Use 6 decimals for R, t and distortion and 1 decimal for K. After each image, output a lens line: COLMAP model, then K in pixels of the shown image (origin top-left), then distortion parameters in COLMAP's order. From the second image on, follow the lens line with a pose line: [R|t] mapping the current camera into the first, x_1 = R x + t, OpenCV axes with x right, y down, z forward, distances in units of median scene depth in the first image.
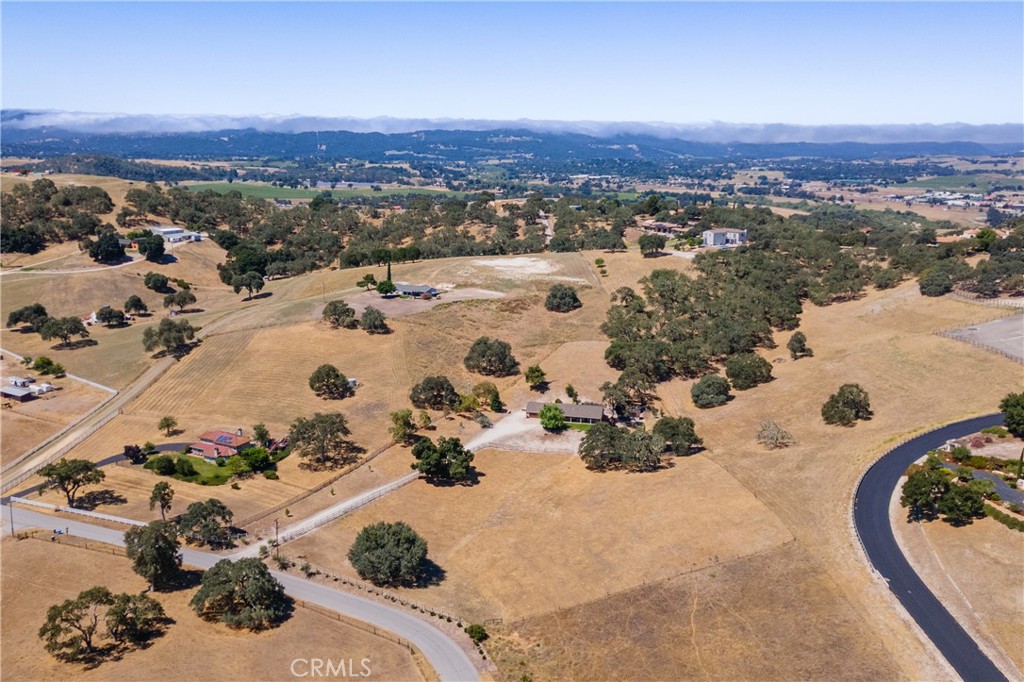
lens RADIAL K [[710.5, 0, 477.7], [0, 710.5, 340.9], [0, 0, 1]] dist [0.009091, 0.001676]
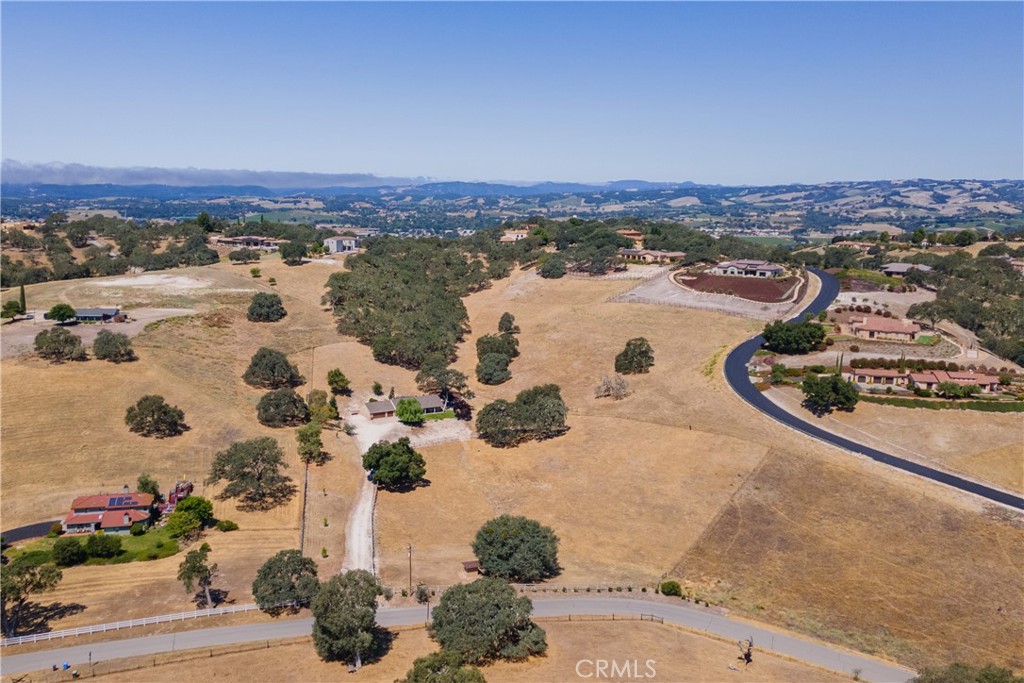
lens RADIAL K [[710.5, 0, 477.7], [0, 710.5, 341.4], [0, 0, 1]] dist [0.009091, 0.001676]
pose [[0.836861, -0.120933, 0.533890, -0.361075], [0.131162, 0.991180, 0.018922, 0.007236], [-0.531470, 0.054191, 0.845342, 0.144282]]
